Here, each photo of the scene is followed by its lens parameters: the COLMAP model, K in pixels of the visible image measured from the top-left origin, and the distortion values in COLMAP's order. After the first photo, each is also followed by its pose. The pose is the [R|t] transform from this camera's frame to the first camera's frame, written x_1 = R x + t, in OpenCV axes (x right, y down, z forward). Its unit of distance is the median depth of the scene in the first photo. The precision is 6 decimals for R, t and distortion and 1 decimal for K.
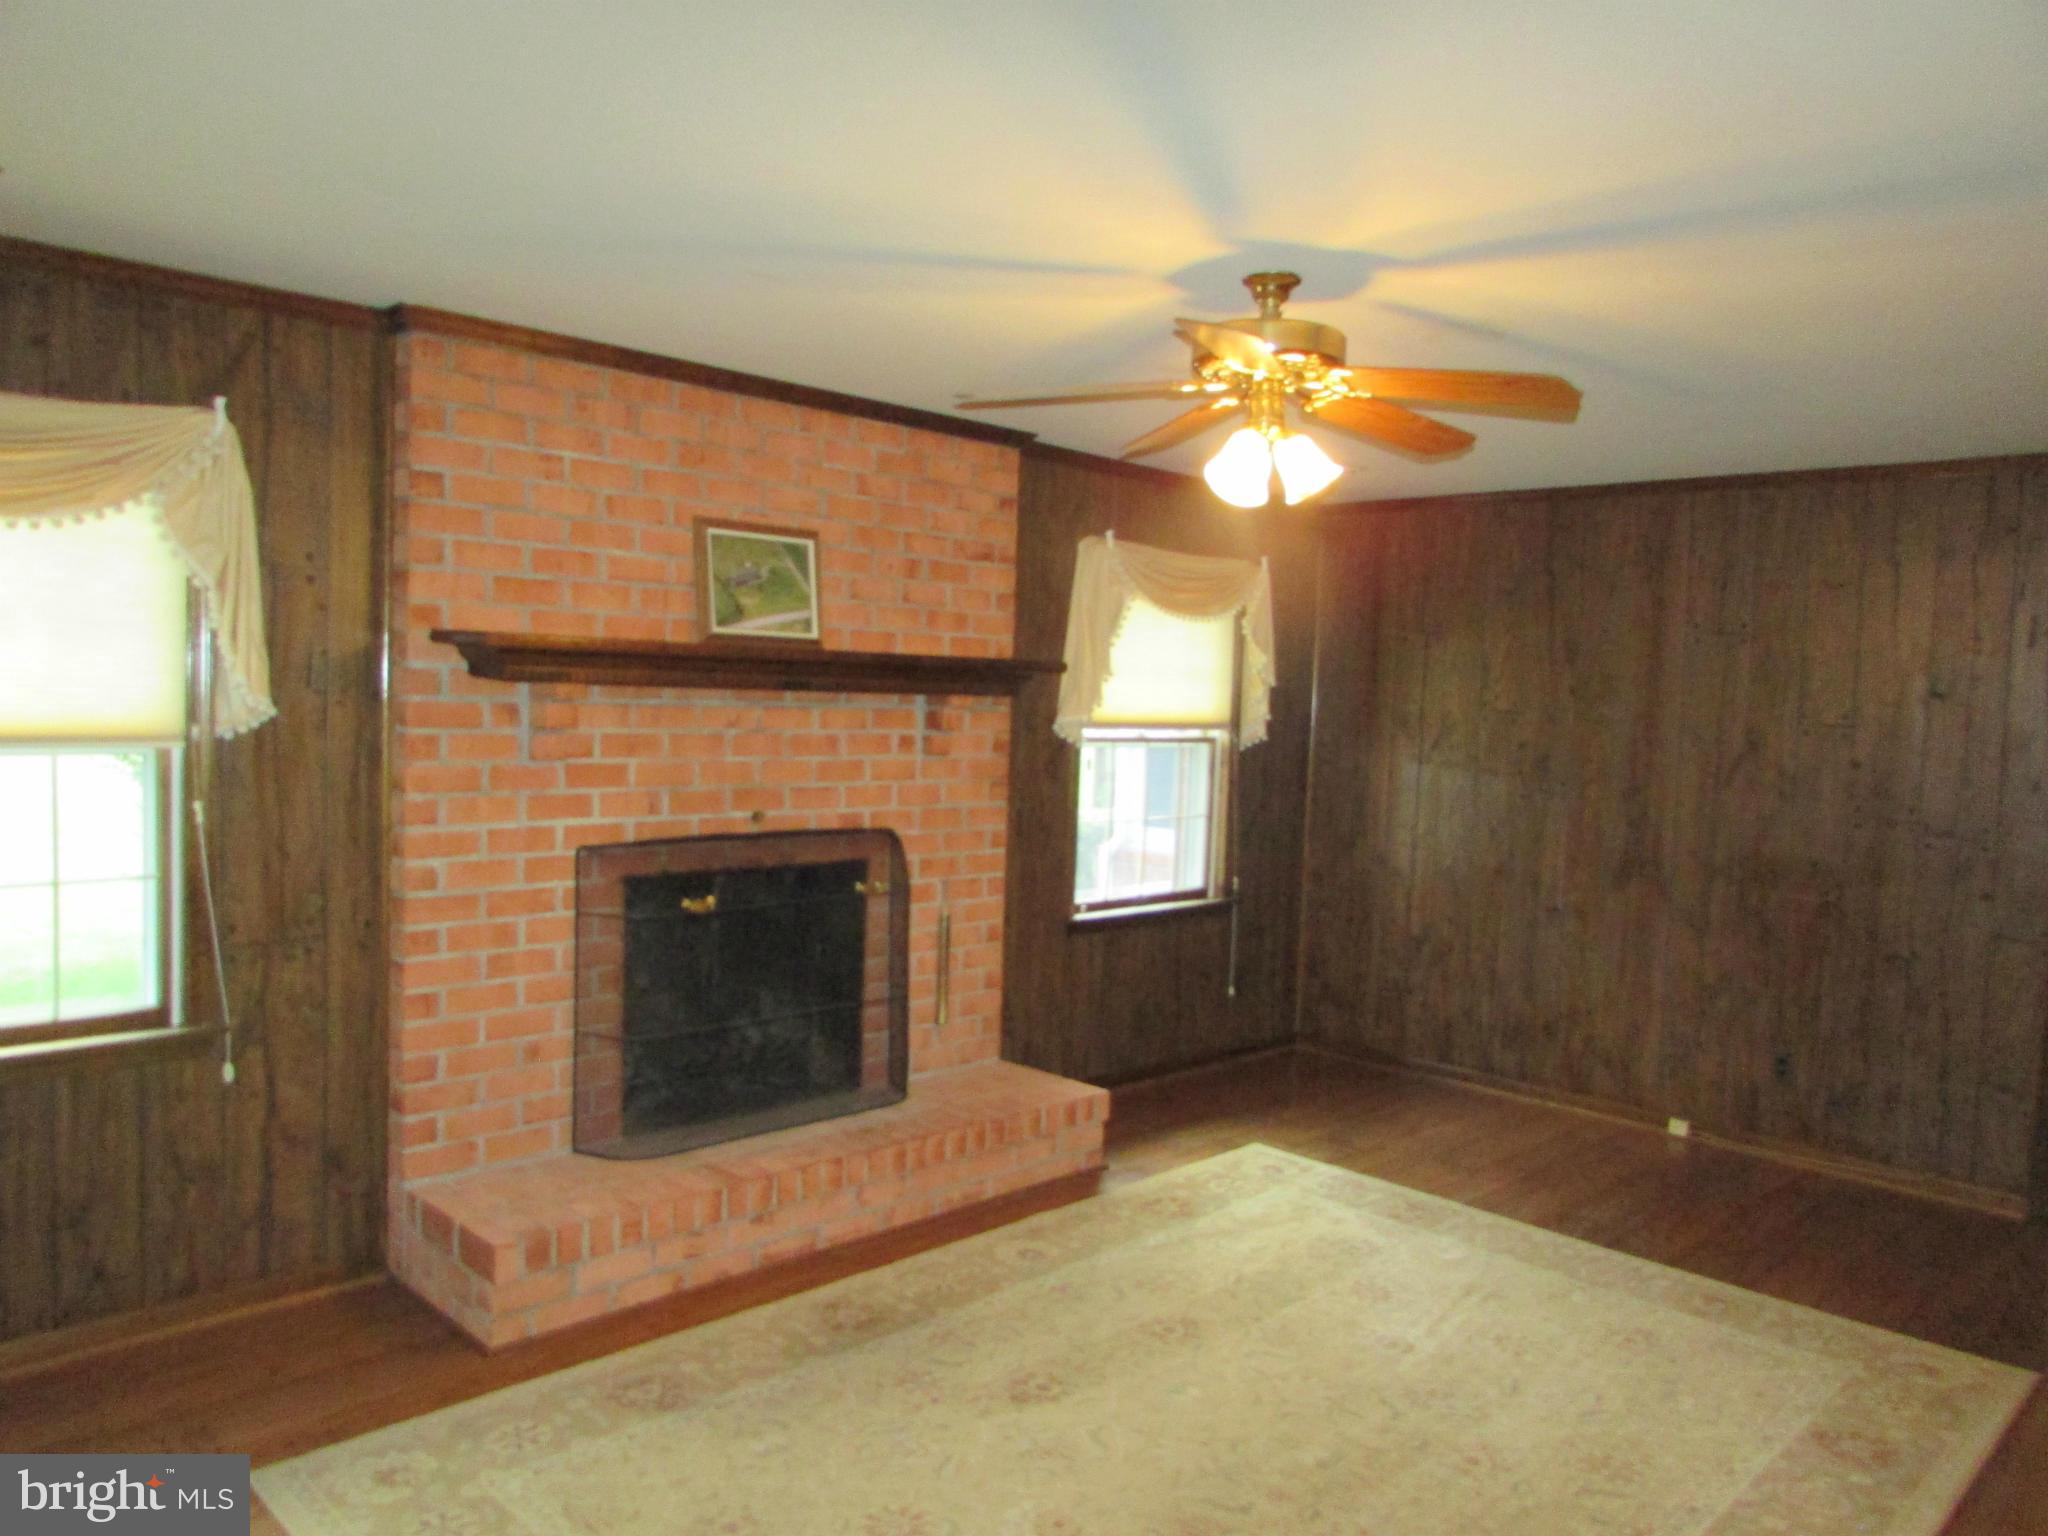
lens RADIAL K [[1460.8, 0, 1012.3], [0, 1460.8, 773.2], [0, 0, 1]] dist [-0.042213, 0.022095]
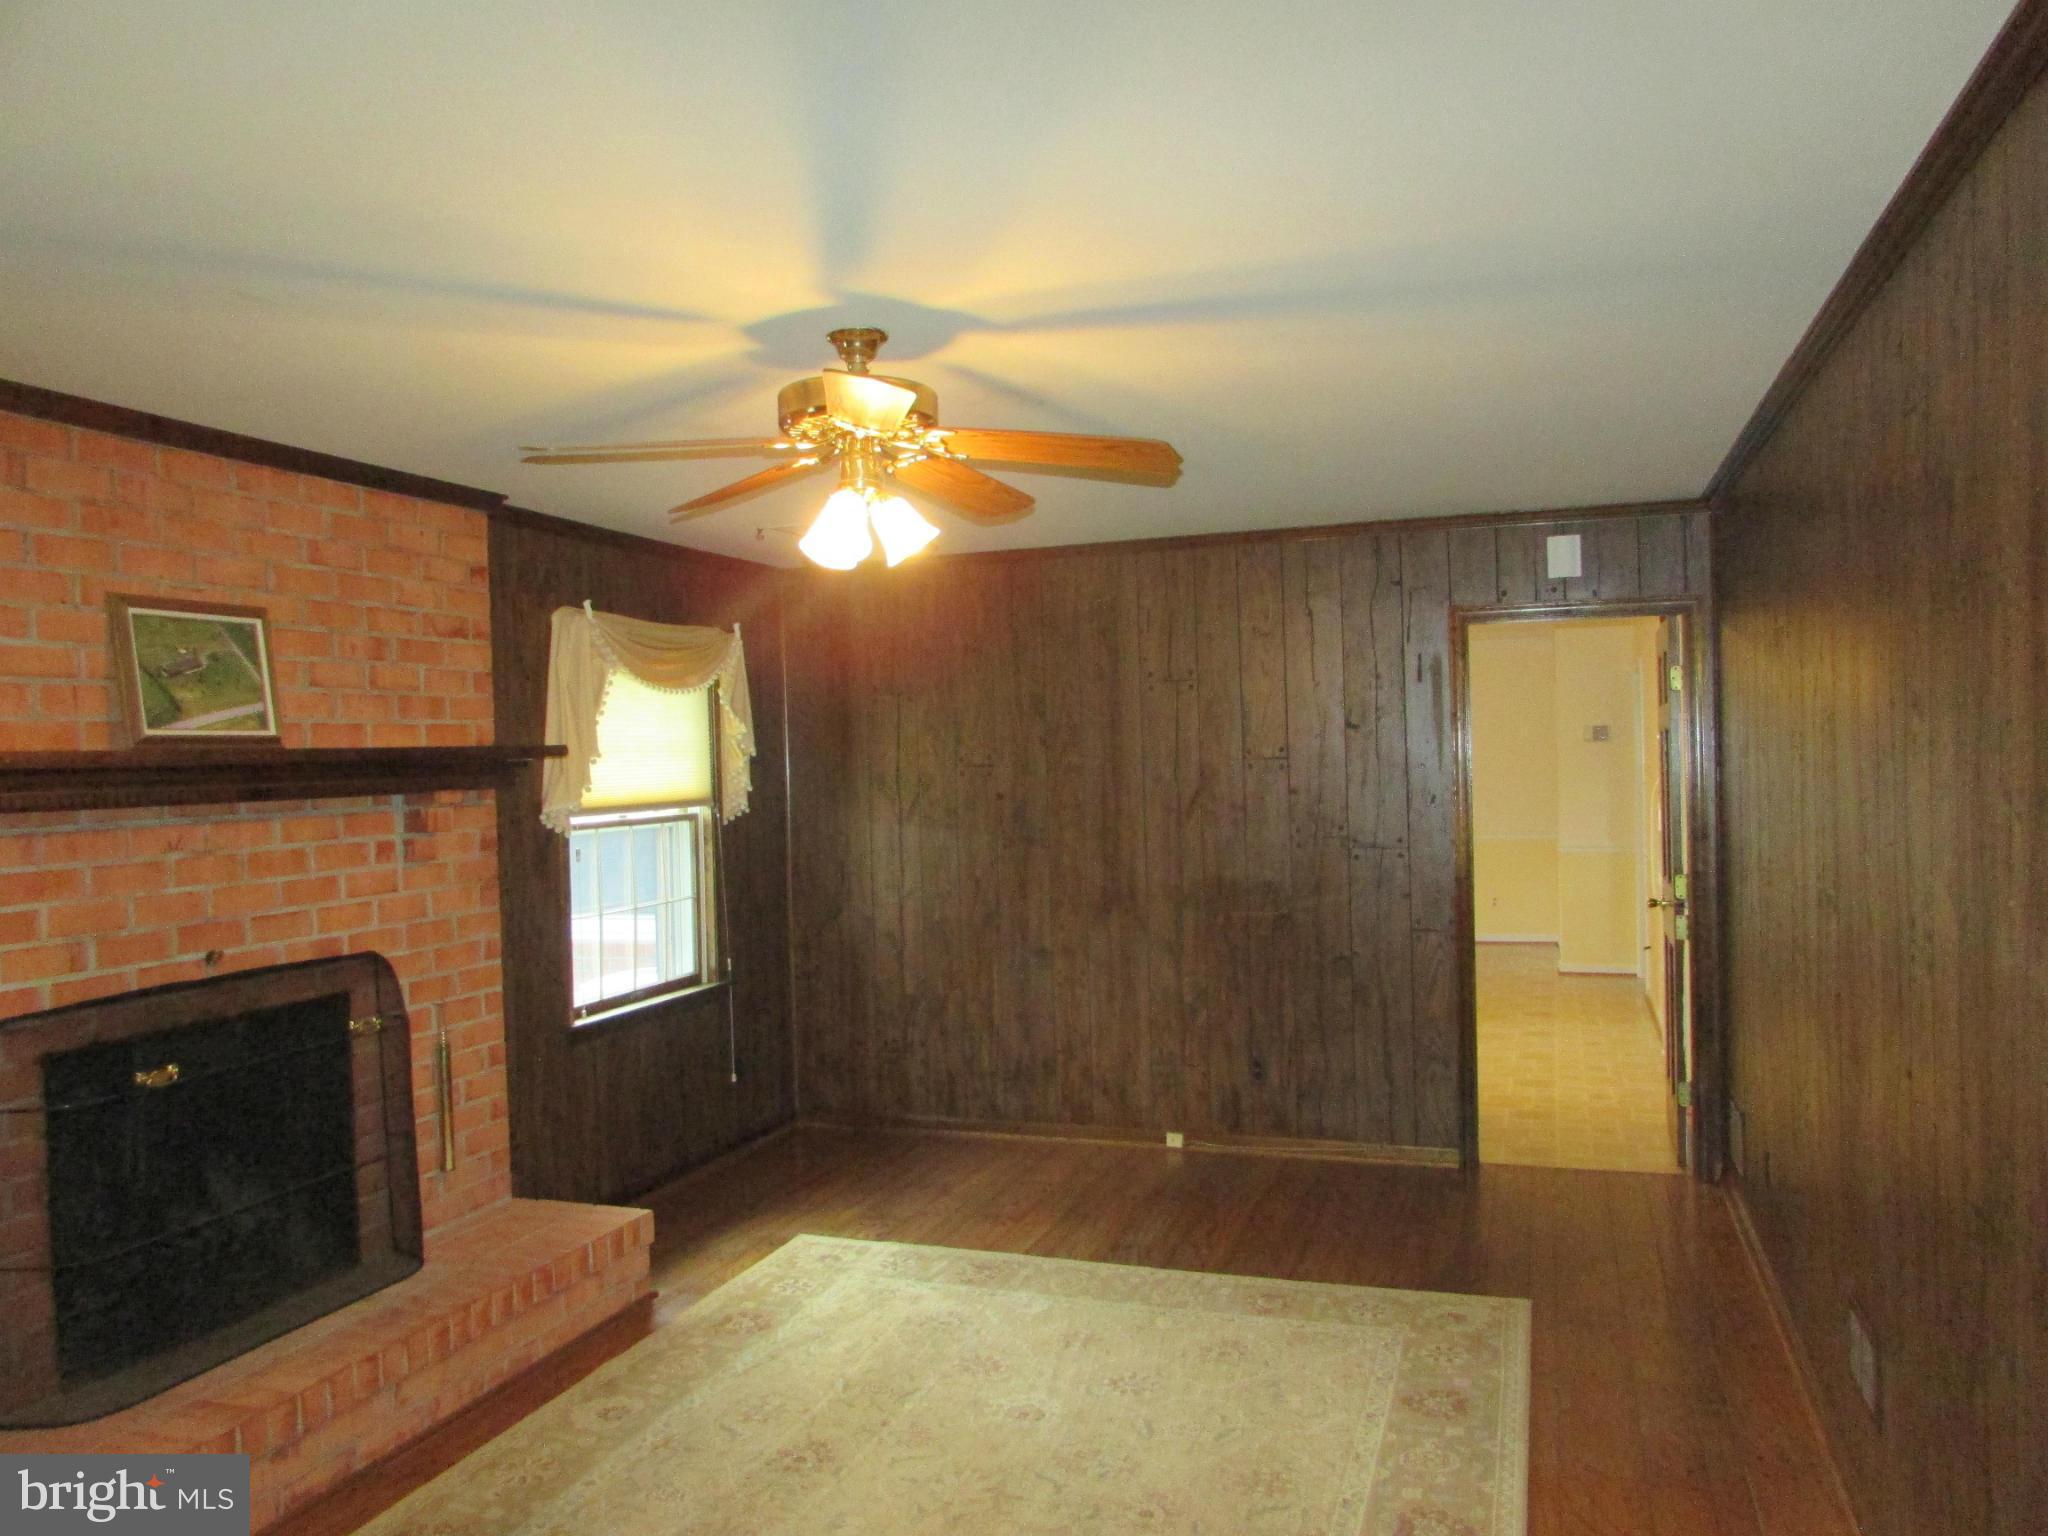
lens RADIAL K [[1460.8, 0, 1032.0], [0, 1460.8, 772.6], [0, 0, 1]] dist [-0.042213, 0.022095]
pose [[0.899582, -0.070063, 0.431095, -0.099226], [0.089136, 0.995726, -0.024174, -0.012183], [-0.427559, 0.060172, 0.901983, 0.065722]]
